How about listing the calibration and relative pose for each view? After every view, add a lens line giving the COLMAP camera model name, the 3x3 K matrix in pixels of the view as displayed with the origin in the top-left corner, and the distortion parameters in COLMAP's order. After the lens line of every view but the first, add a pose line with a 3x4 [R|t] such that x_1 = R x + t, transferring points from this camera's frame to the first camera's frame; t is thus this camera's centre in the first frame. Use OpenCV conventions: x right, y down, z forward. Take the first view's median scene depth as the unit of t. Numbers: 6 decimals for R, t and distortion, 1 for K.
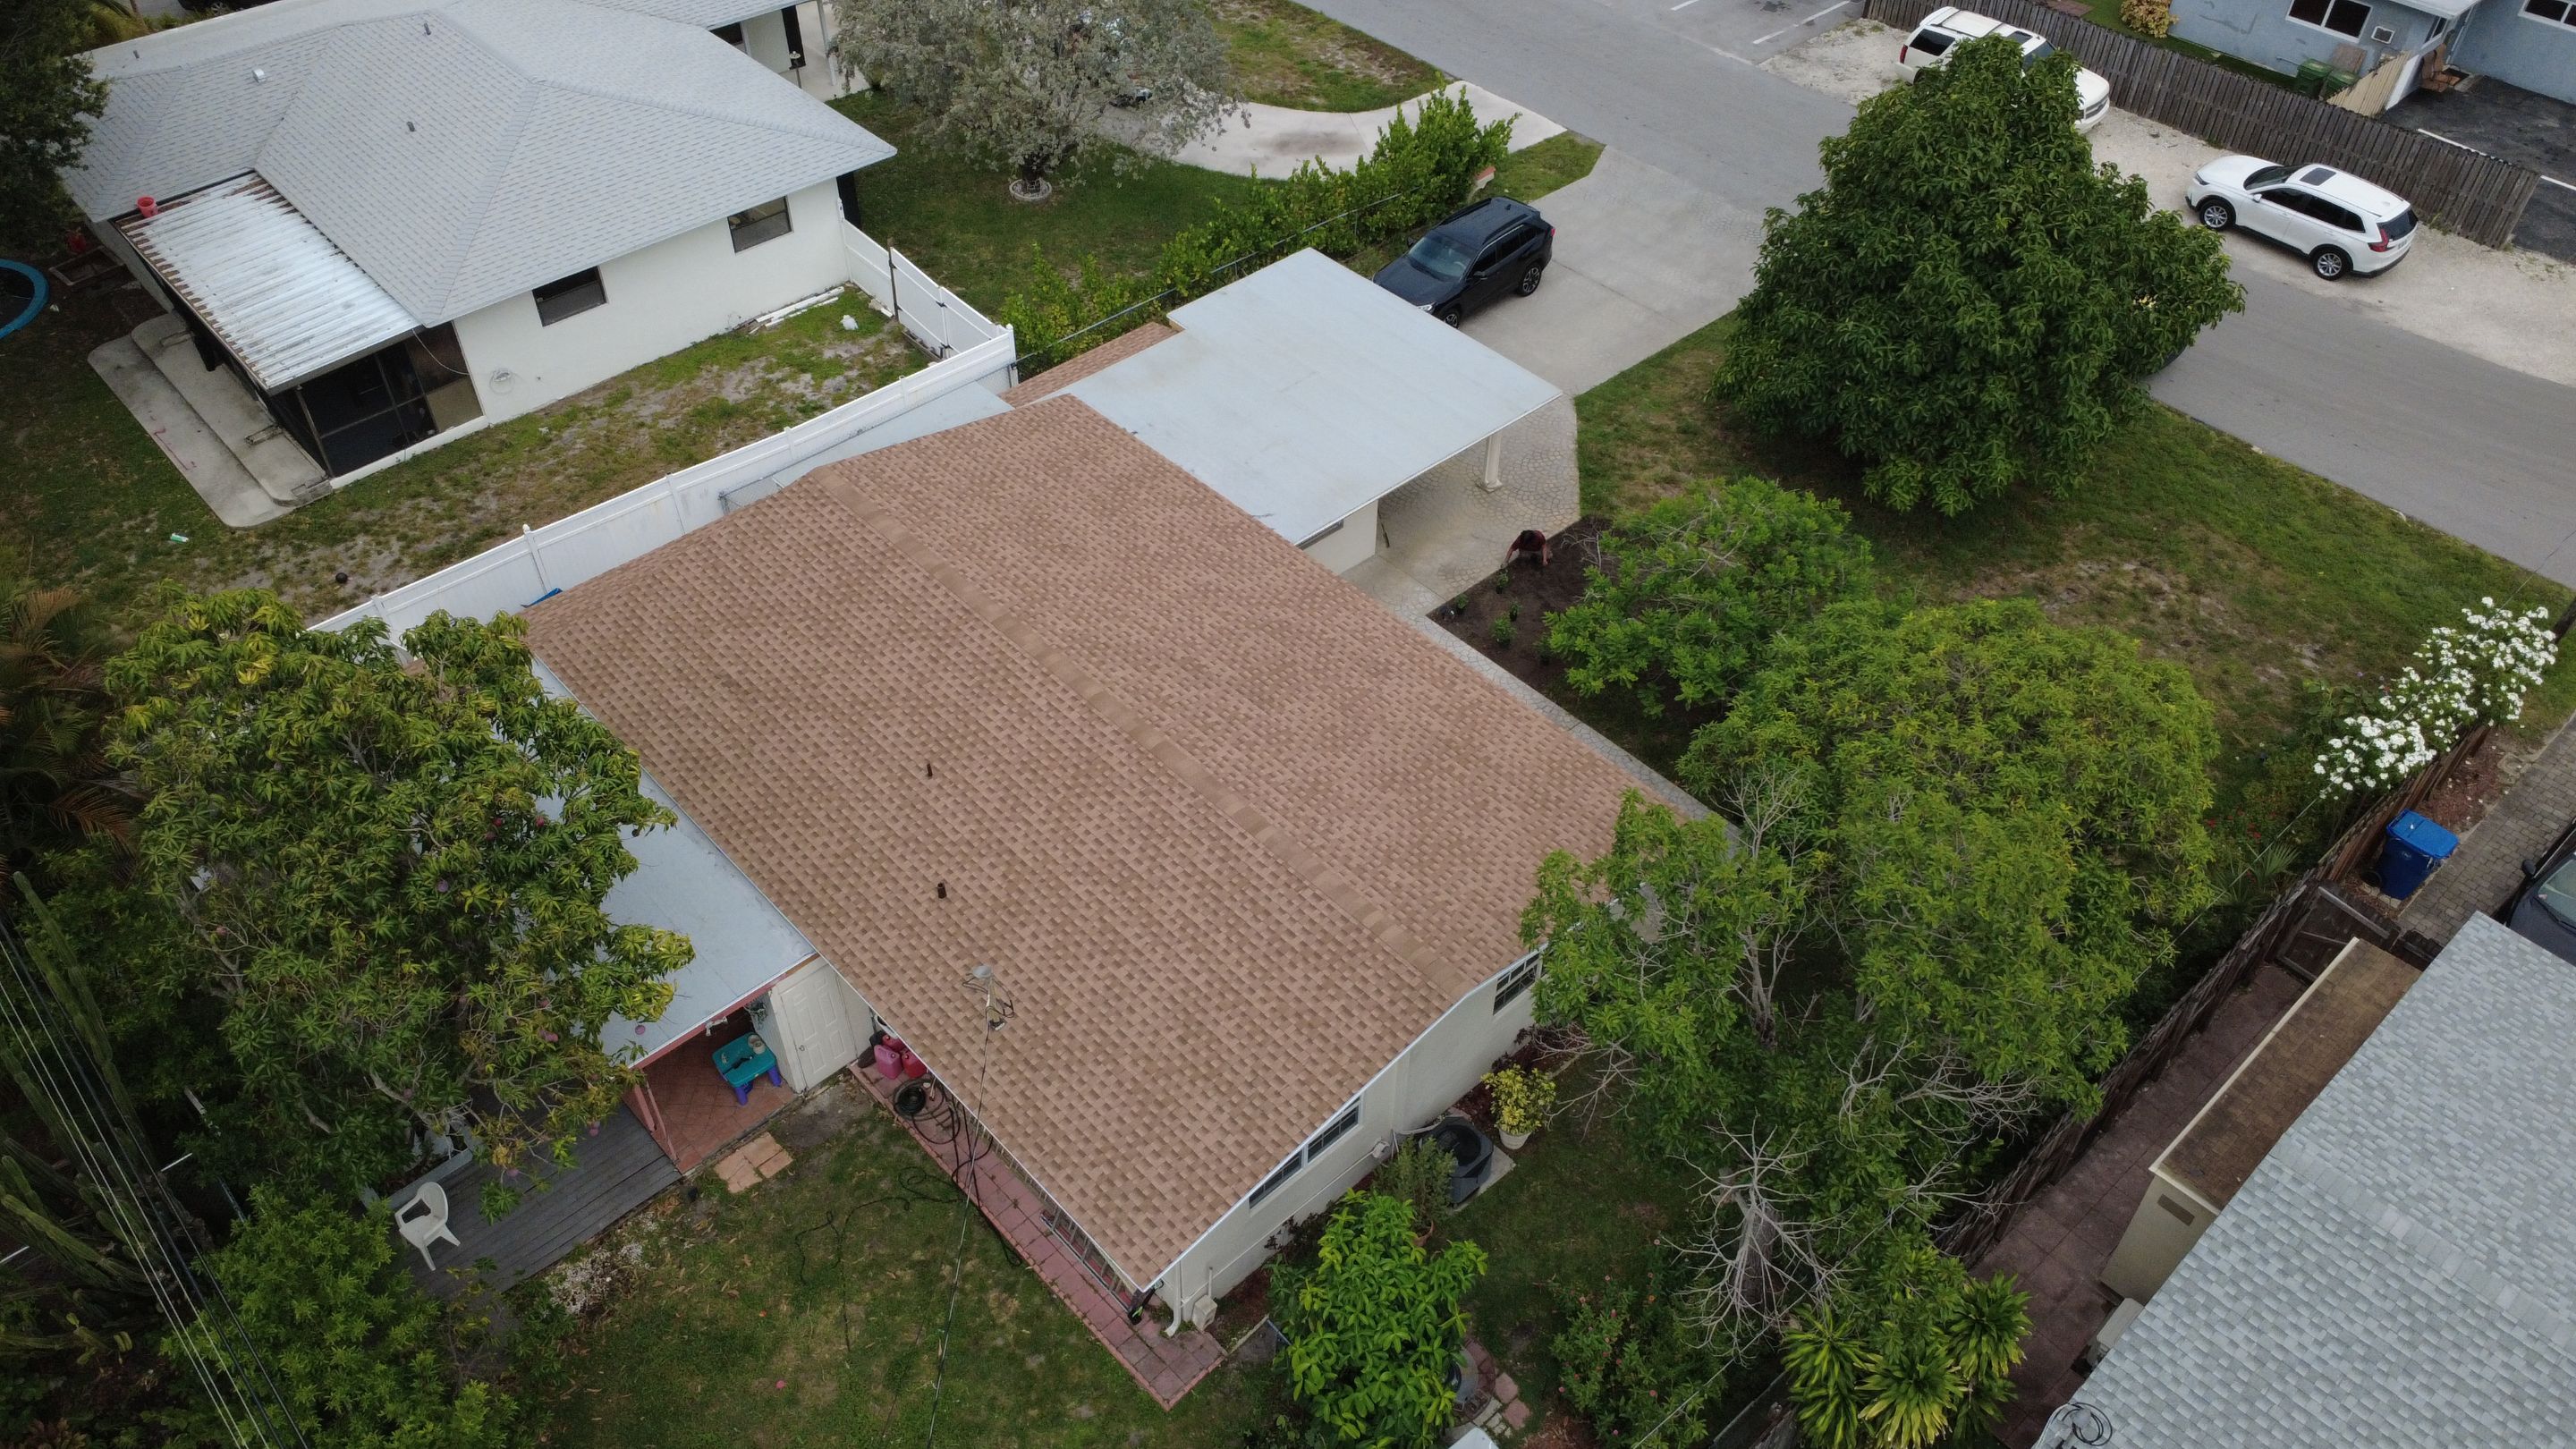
lens RADIAL K [[1871.0, 0, 1289.3], [0, 1871.0, 721.6], [0, 0, 1]] dist [0.005961, -0.004120]
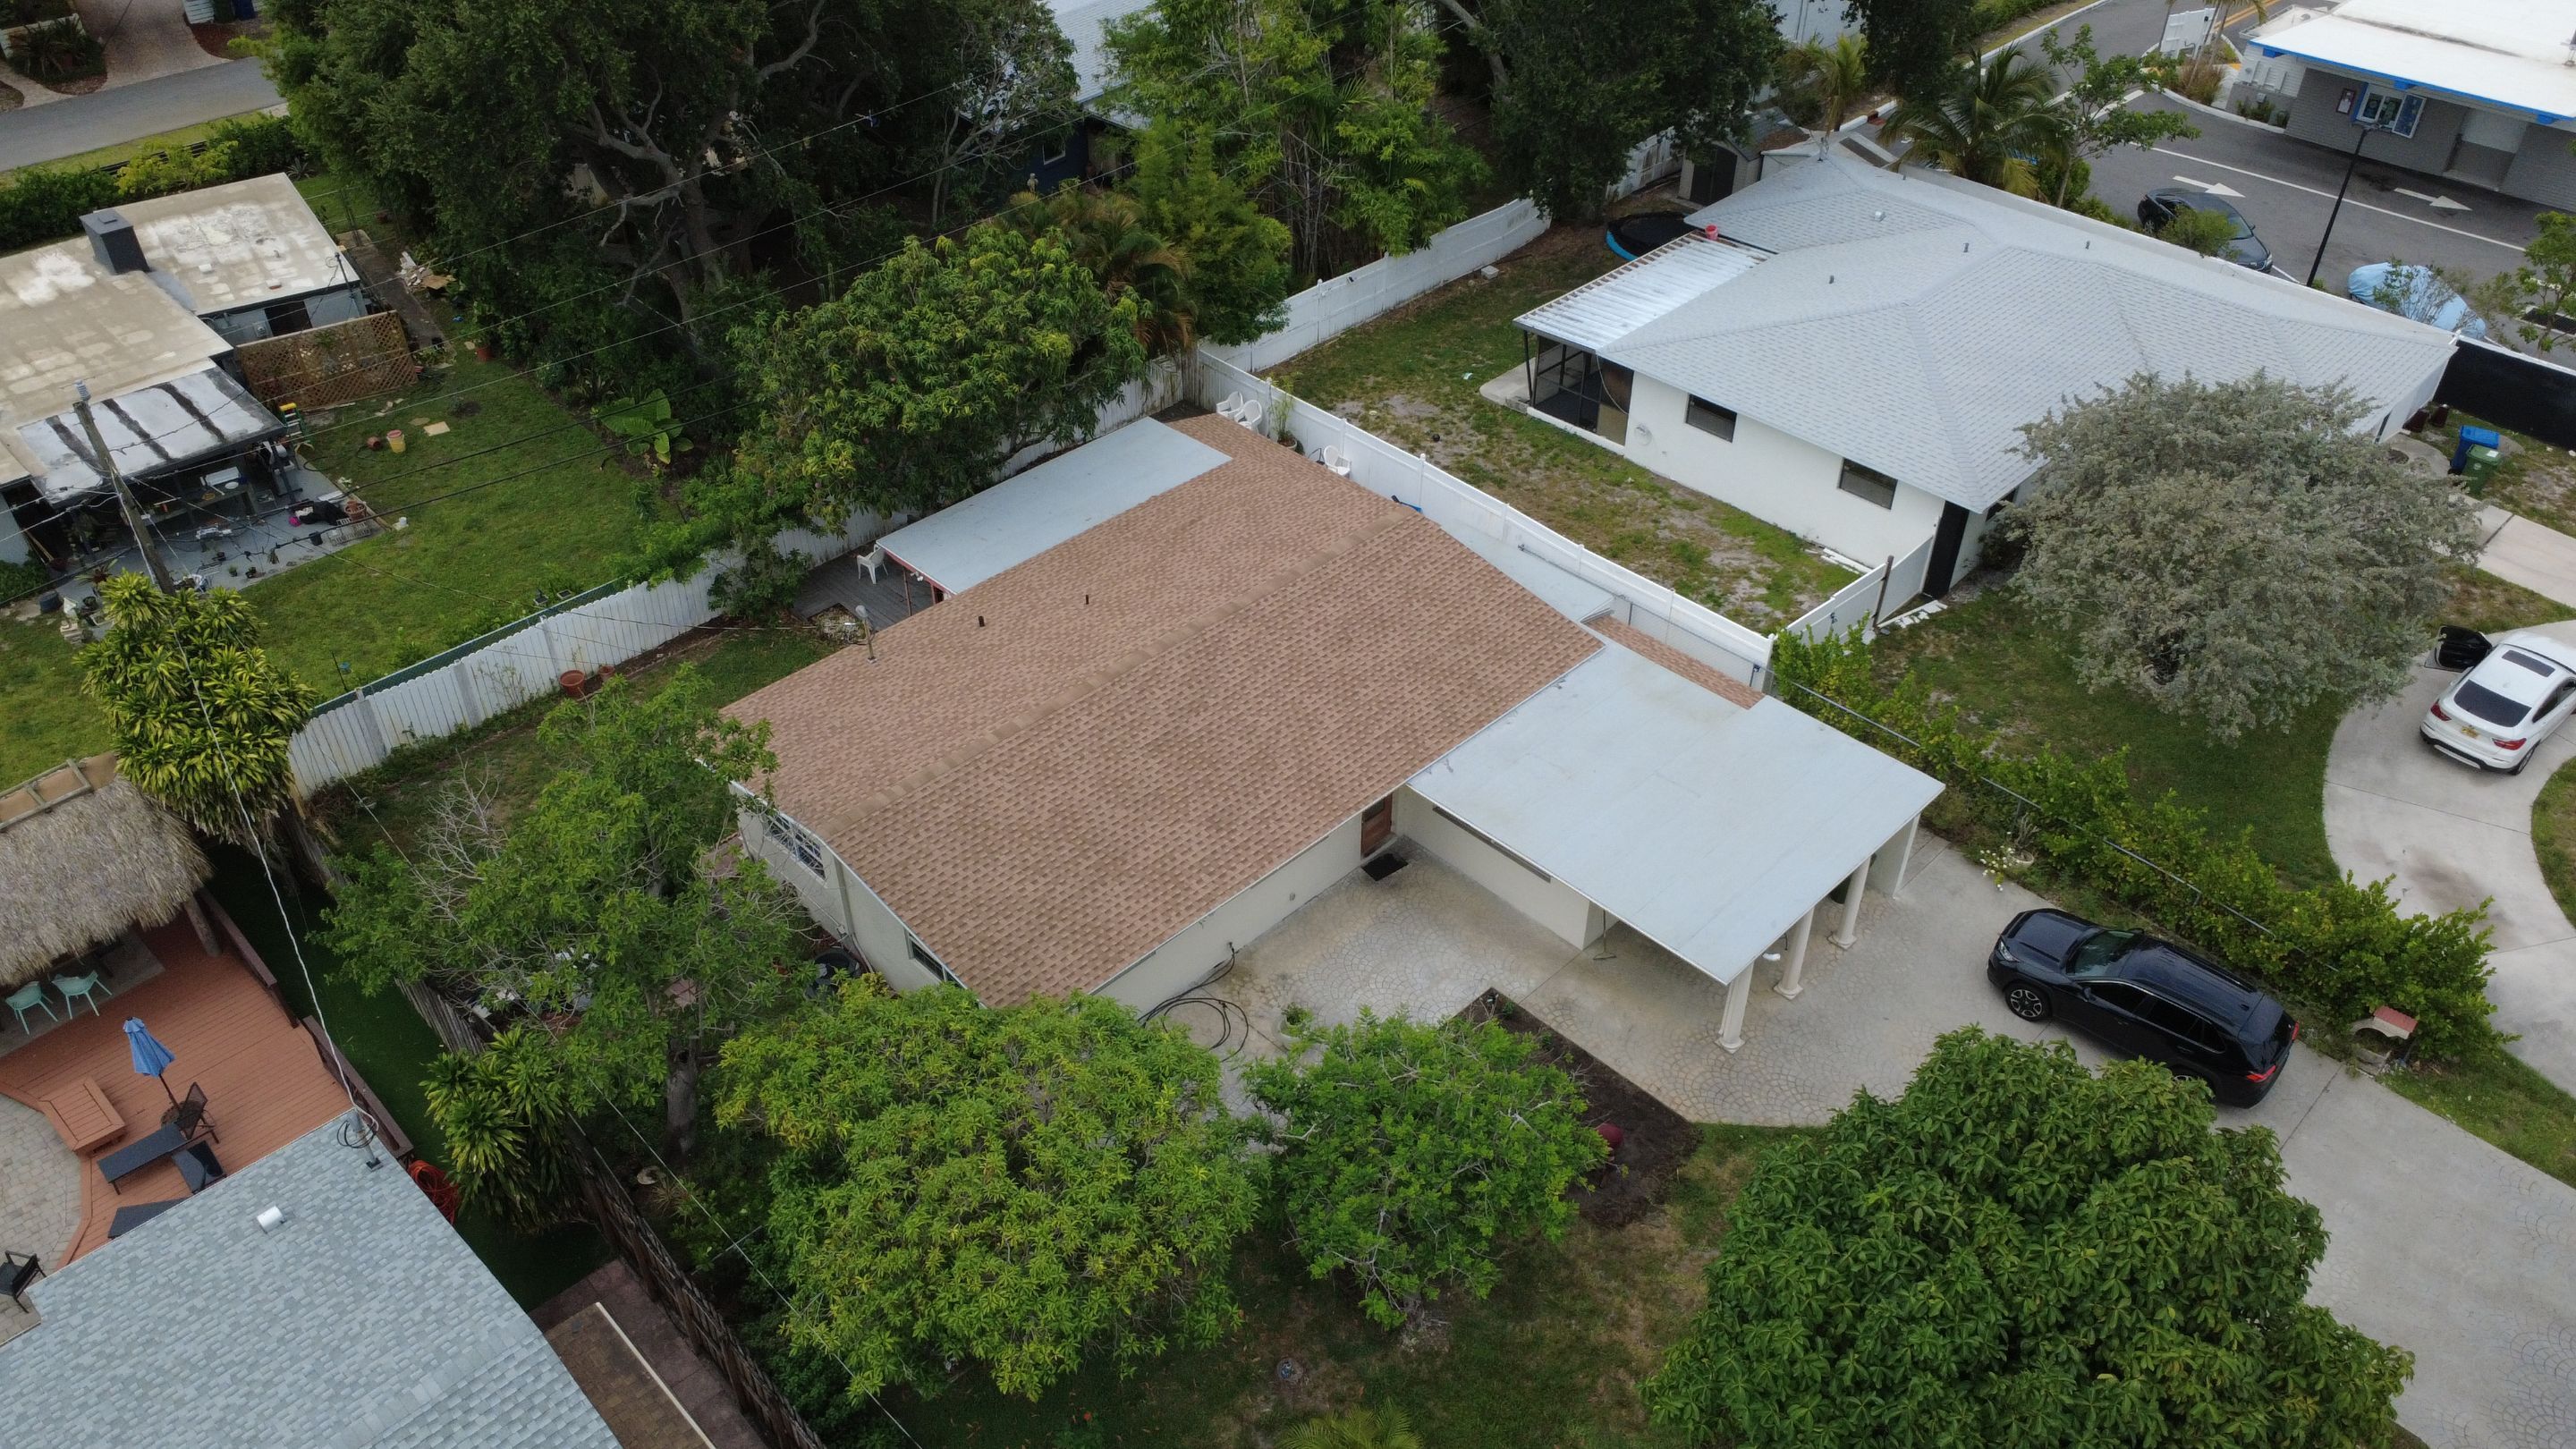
lens RADIAL K [[1871.0, 0, 1289.3], [0, 1871.0, 721.6], [0, 0, 1]] dist [0.005961, -0.004120]
pose [[0.035146, 0.607867, -0.793260, 0.703029], [-0.692955, 0.586775, 0.418937, -0.438680], [0.720124, 0.534970, 0.441848, 0.378710]]
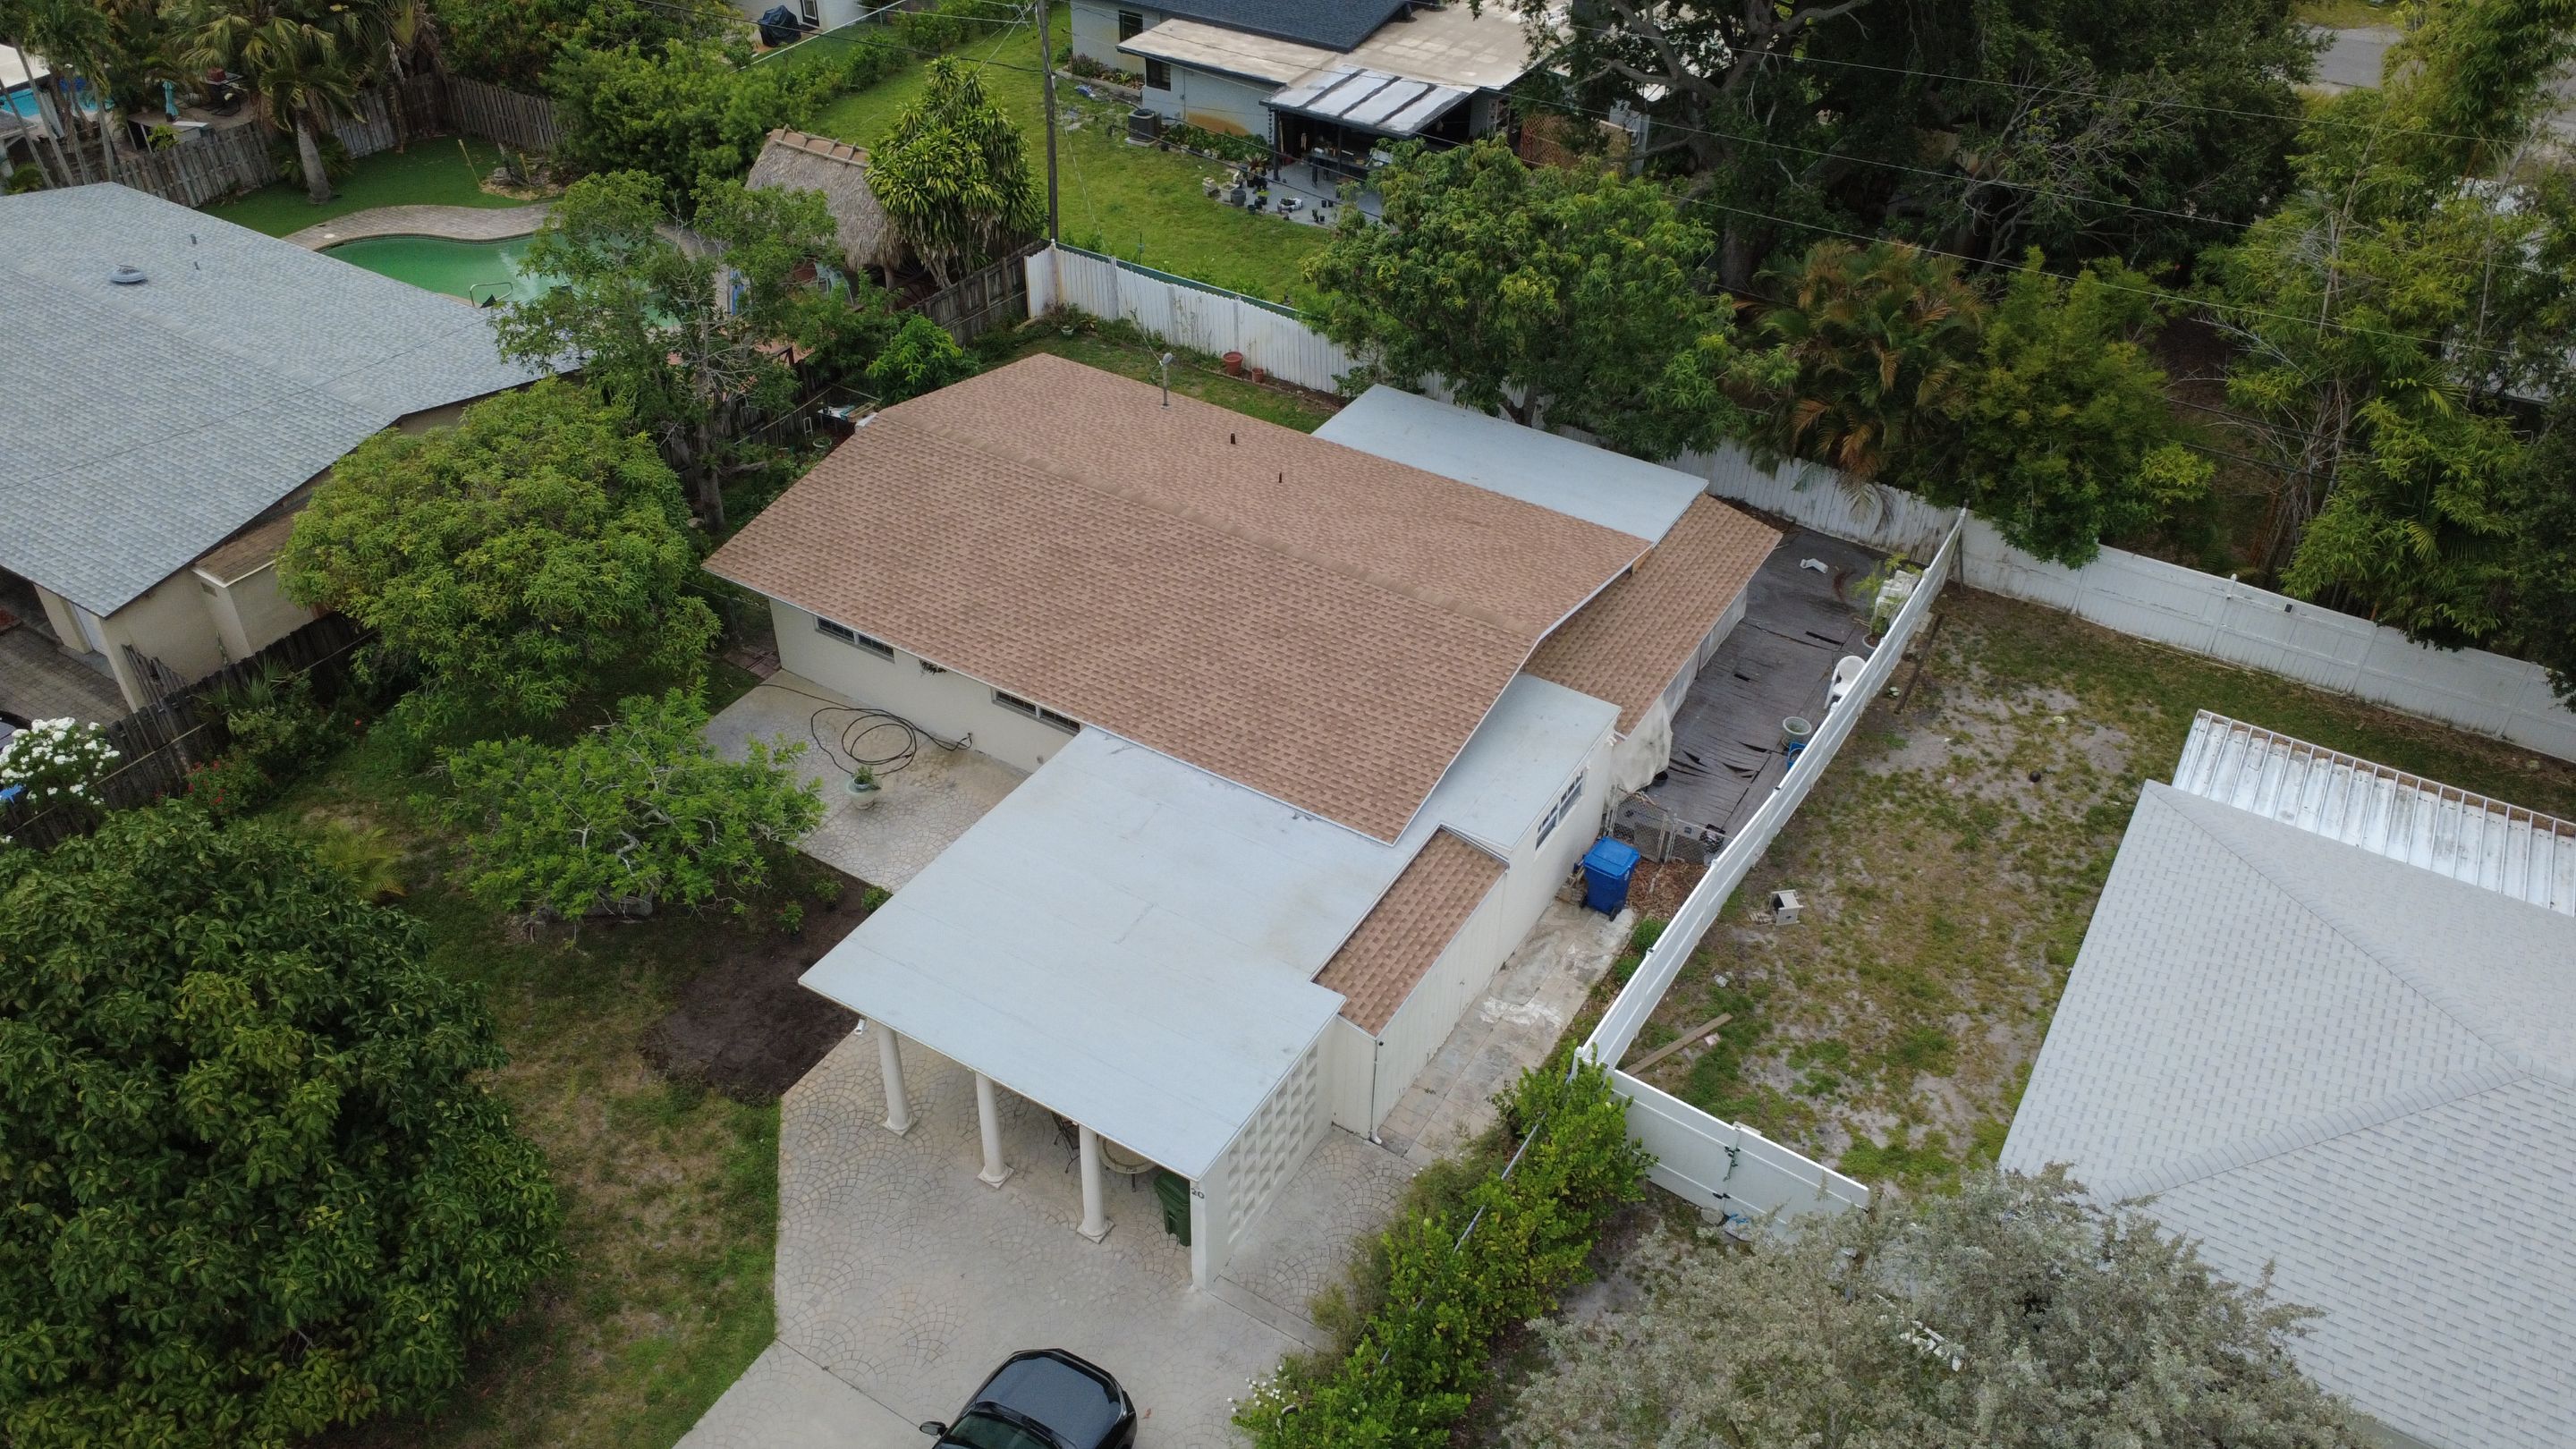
lens RADIAL K [[1871.0, 0, 1289.3], [0, 1871.0, 721.6], [0, 0, 1]] dist [0.005961, -0.004120]
pose [[-0.961601, 0.145542, -0.232680, 0.107647], [-0.208025, 0.166495, 0.963849, -0.913069], [0.179021, 0.975242, -0.129825, 0.963302]]
